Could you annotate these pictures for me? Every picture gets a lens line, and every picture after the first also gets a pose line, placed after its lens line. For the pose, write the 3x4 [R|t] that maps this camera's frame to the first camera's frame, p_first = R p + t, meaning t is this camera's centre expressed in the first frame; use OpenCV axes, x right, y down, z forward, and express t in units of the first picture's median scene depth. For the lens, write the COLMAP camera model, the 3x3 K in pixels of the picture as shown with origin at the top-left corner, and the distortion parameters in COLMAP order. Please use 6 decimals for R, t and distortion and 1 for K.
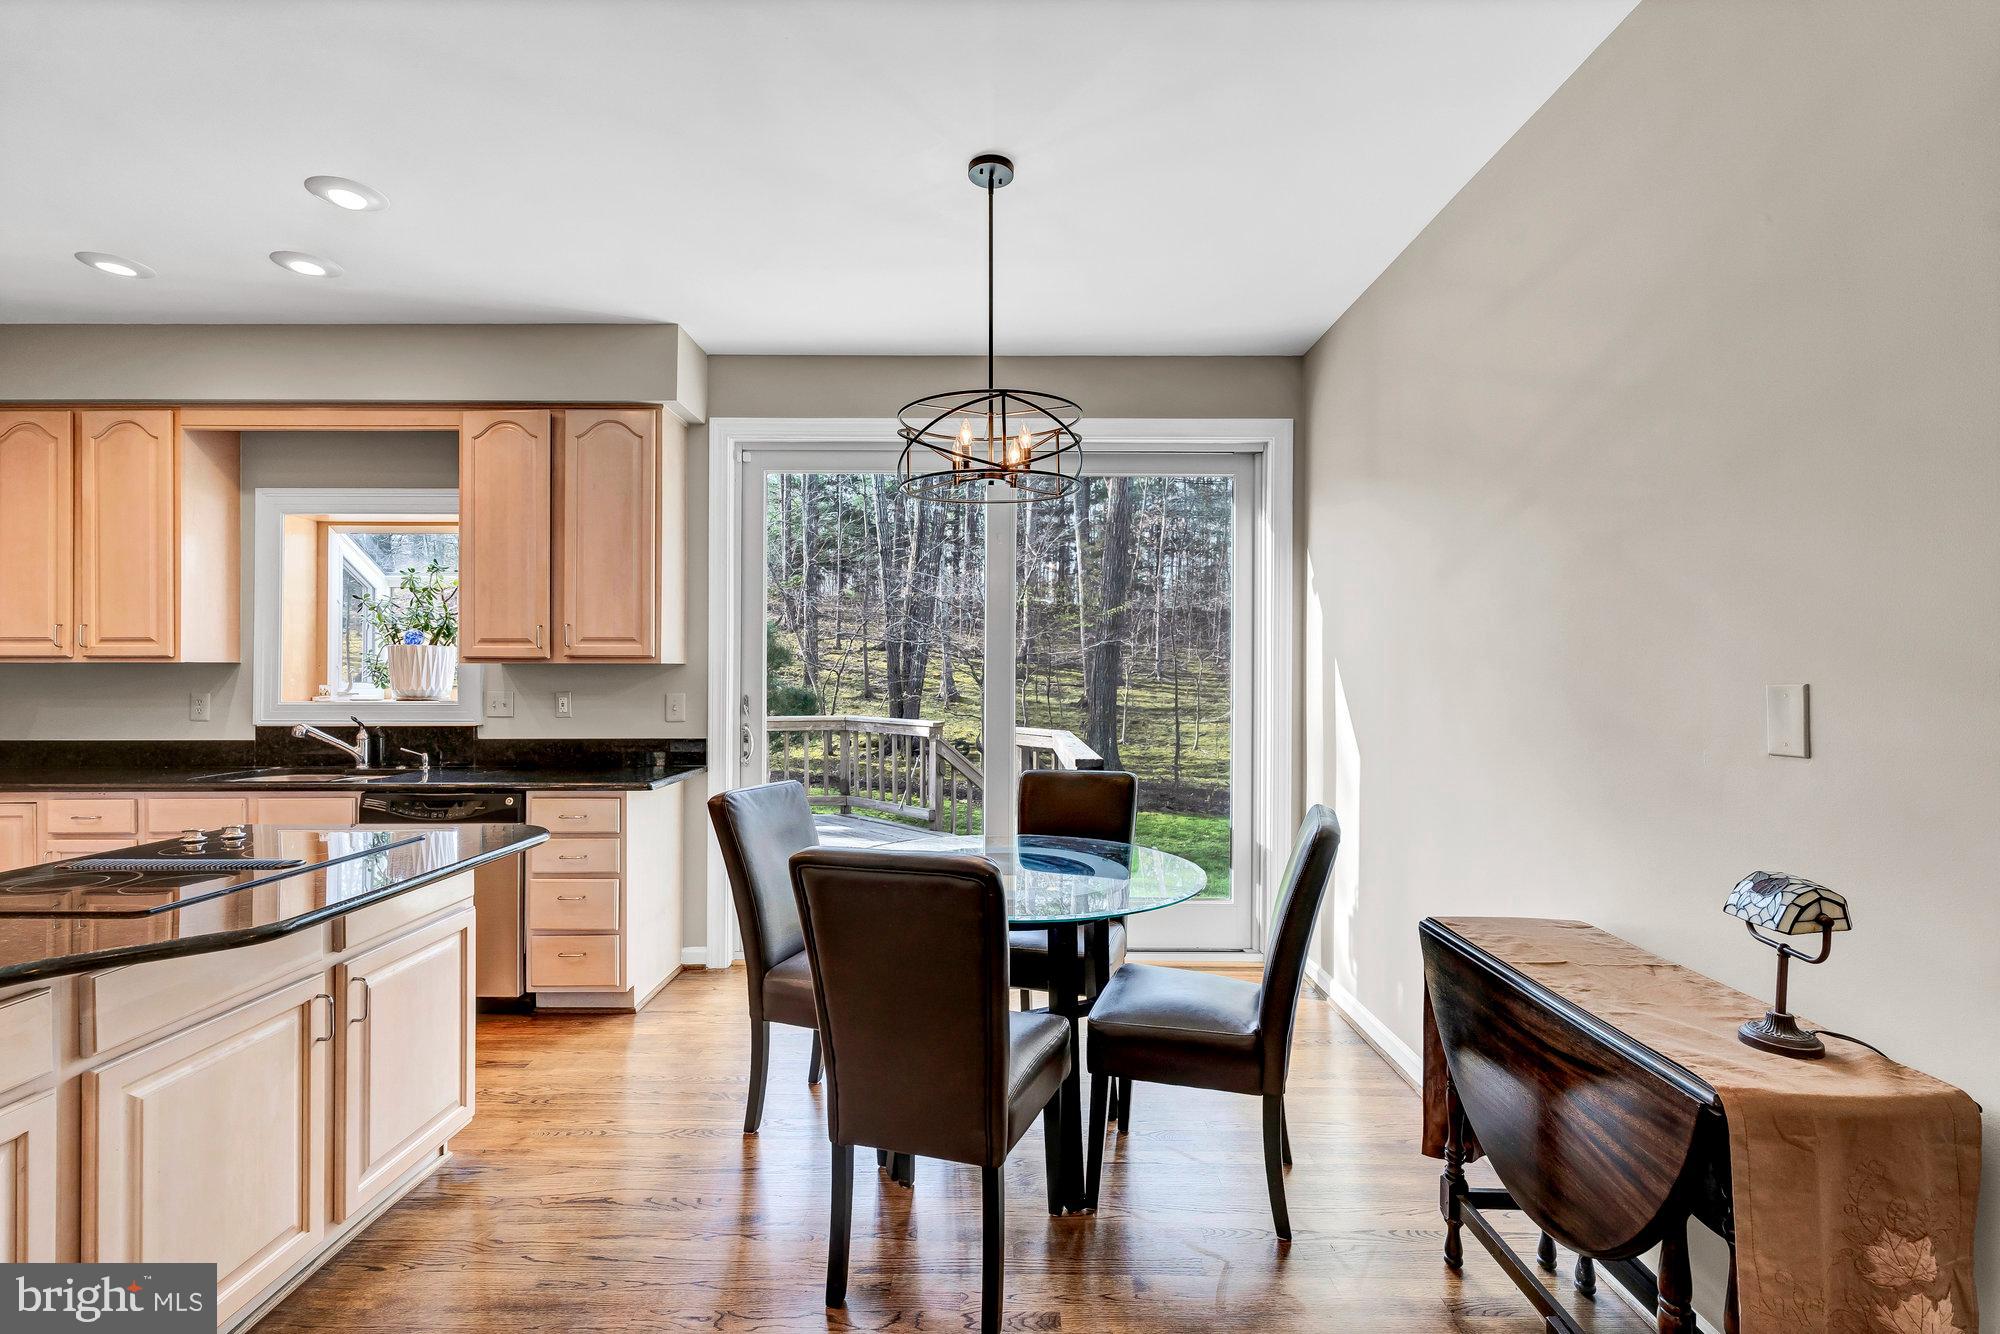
lens RADIAL K [[900.9, 0, 1001.3], [0, 900.9, 668.5], [0, 0, 1]] dist [-0.004482, 0.000794]
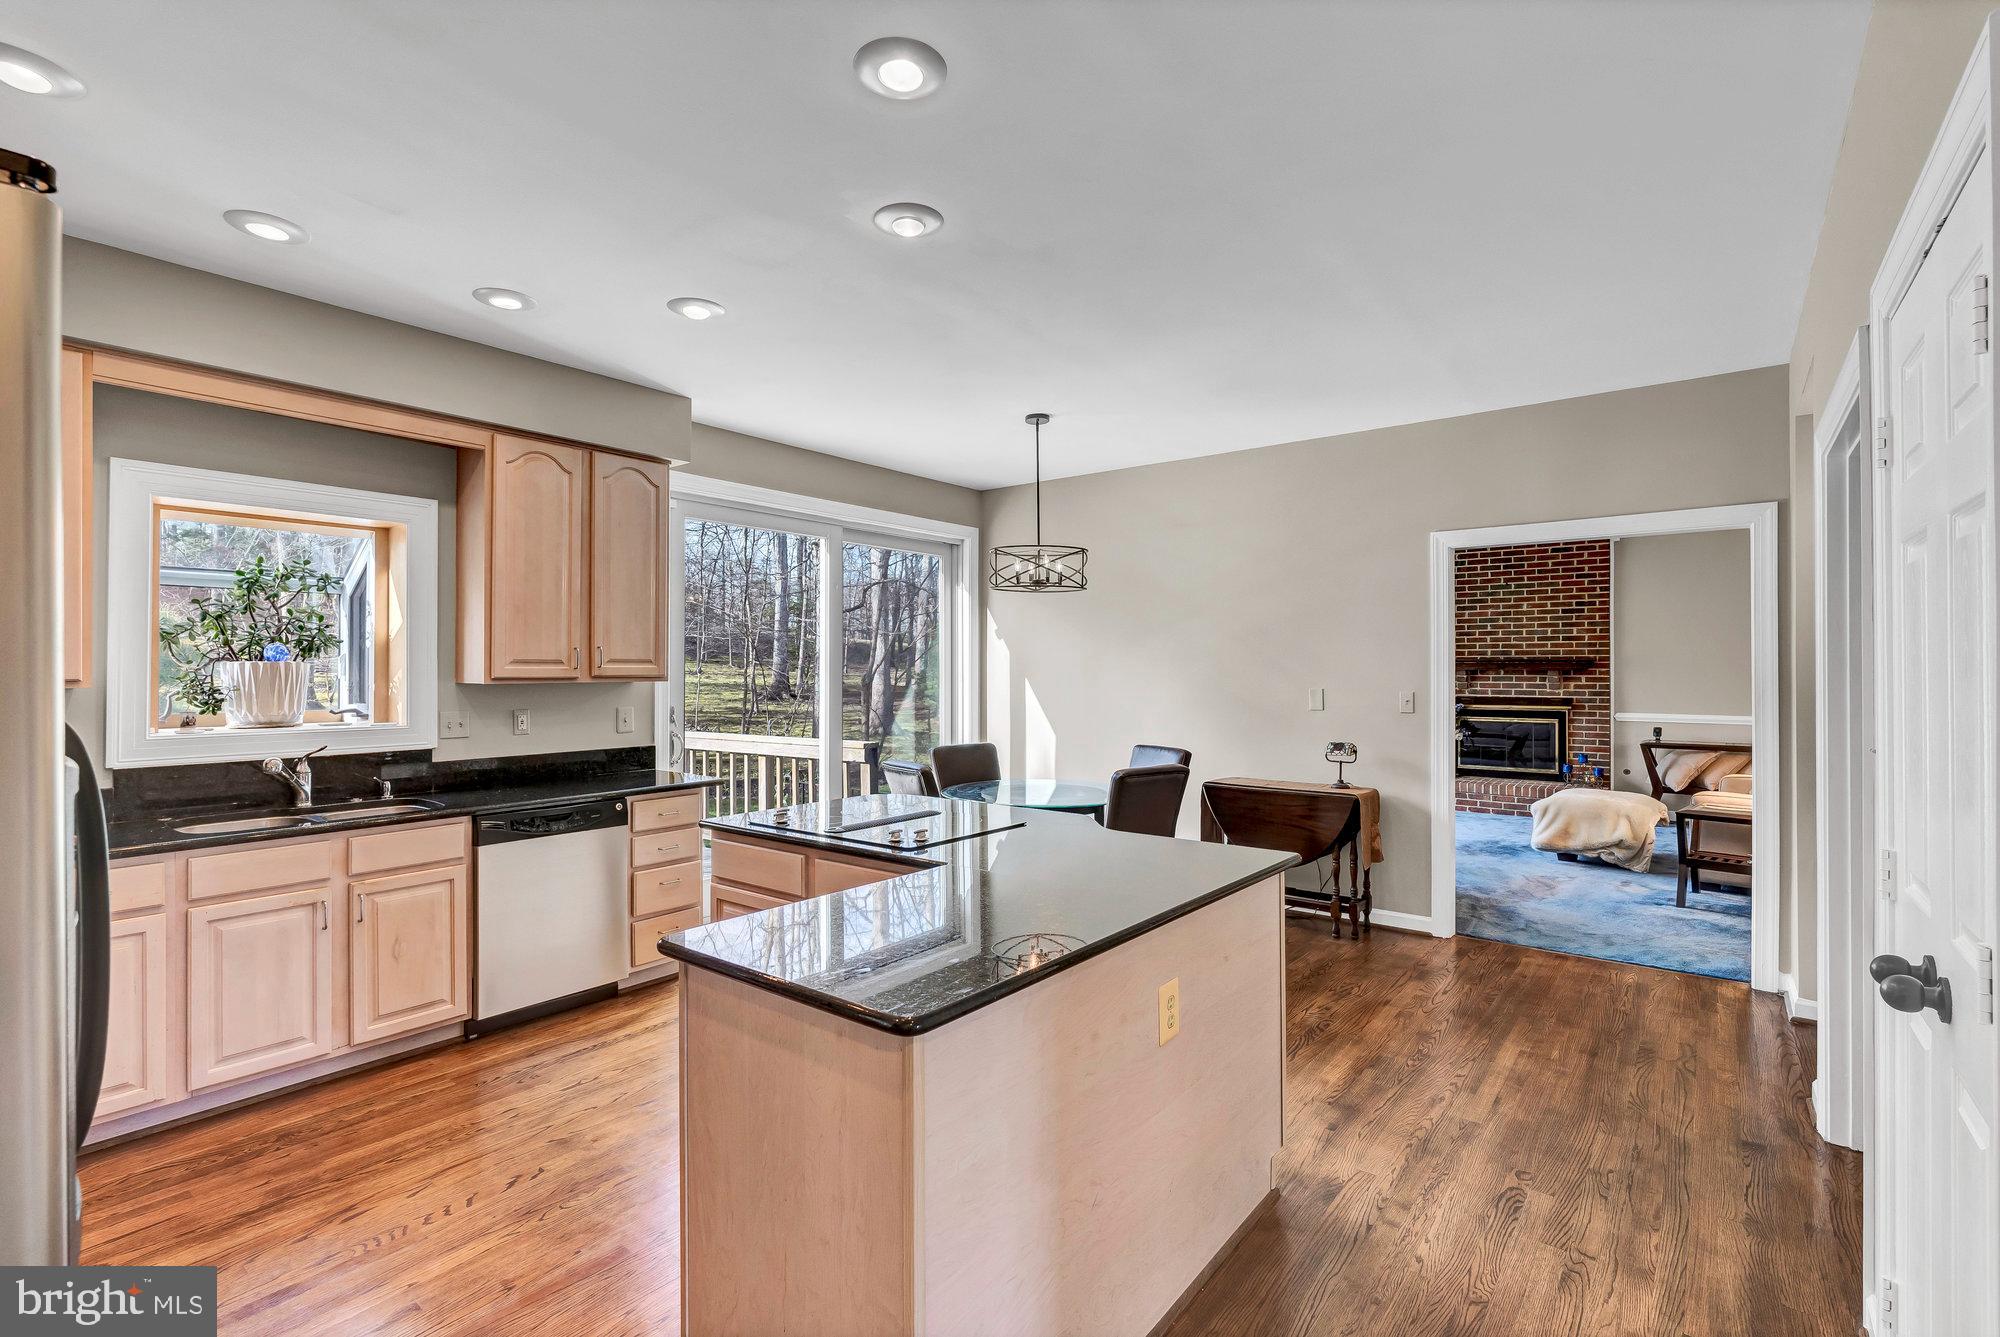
lens RADIAL K [[900.9, 0, 994.8], [0, 900.9, 665.5], [0, 0, 1]] dist [-0.004482, 0.000794]
pose [[0.623494, 0.001861, 0.781826, -1.037000], [-0.002503, 0.999997, -0.000384, -0.027406], [-0.781824, -0.001718, 0.623497, -0.064586]]
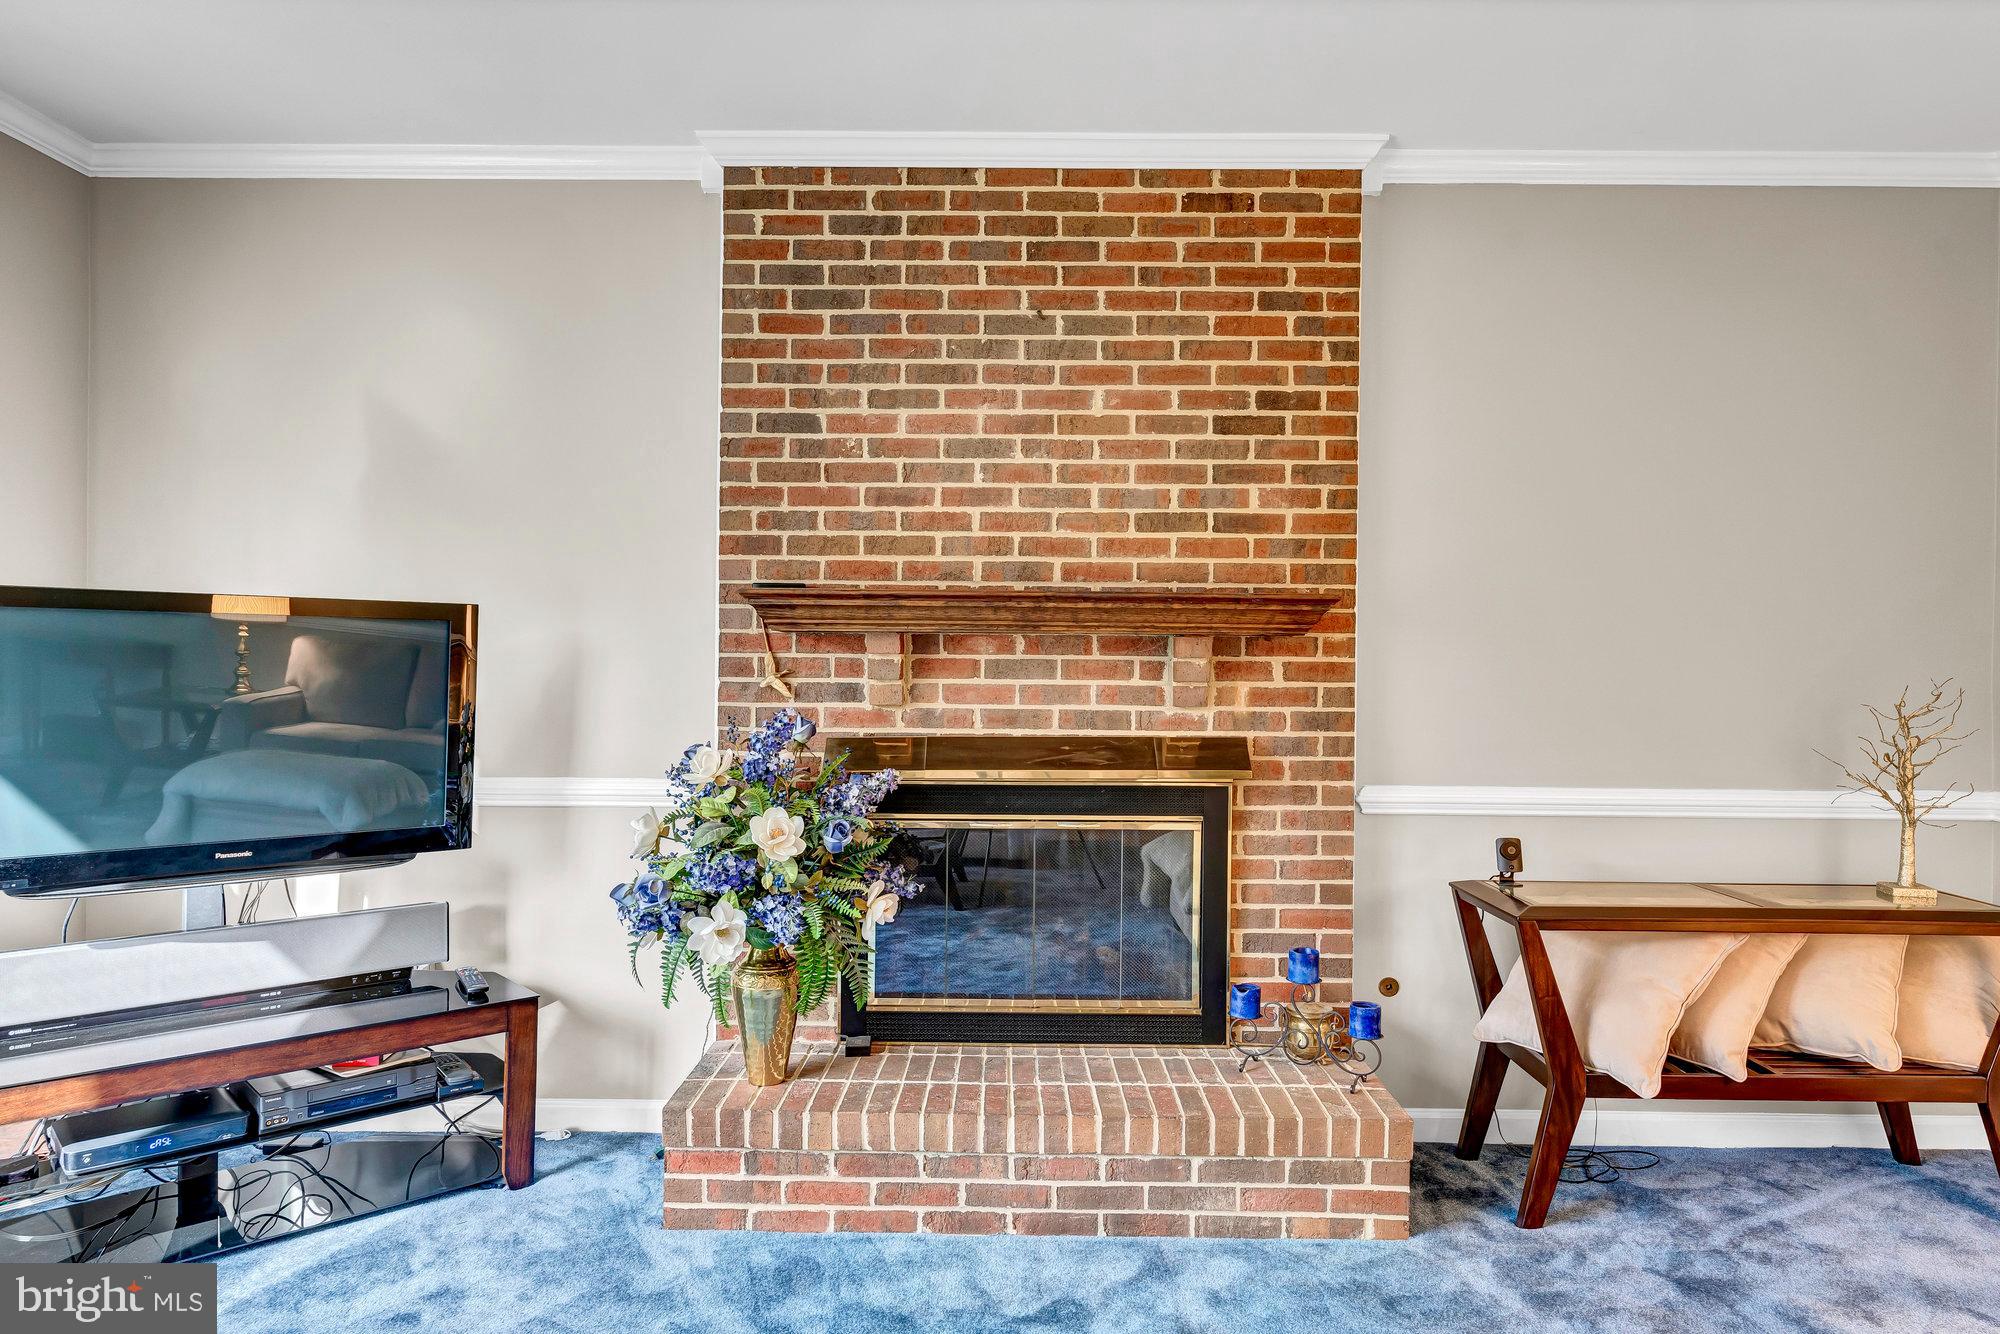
lens RADIAL K [[1229.1, 0, 1000.3], [0, 1229.1, 656.6], [0, 0, 1]] dist [0.004110, 0.000602]
pose [[-0.000690, 0.005561, 0.999984, 0.859391], [-0.011131, 0.999923, -0.005568, 0.001073], [-0.999938, -0.011135, -0.000628, 0.401566]]
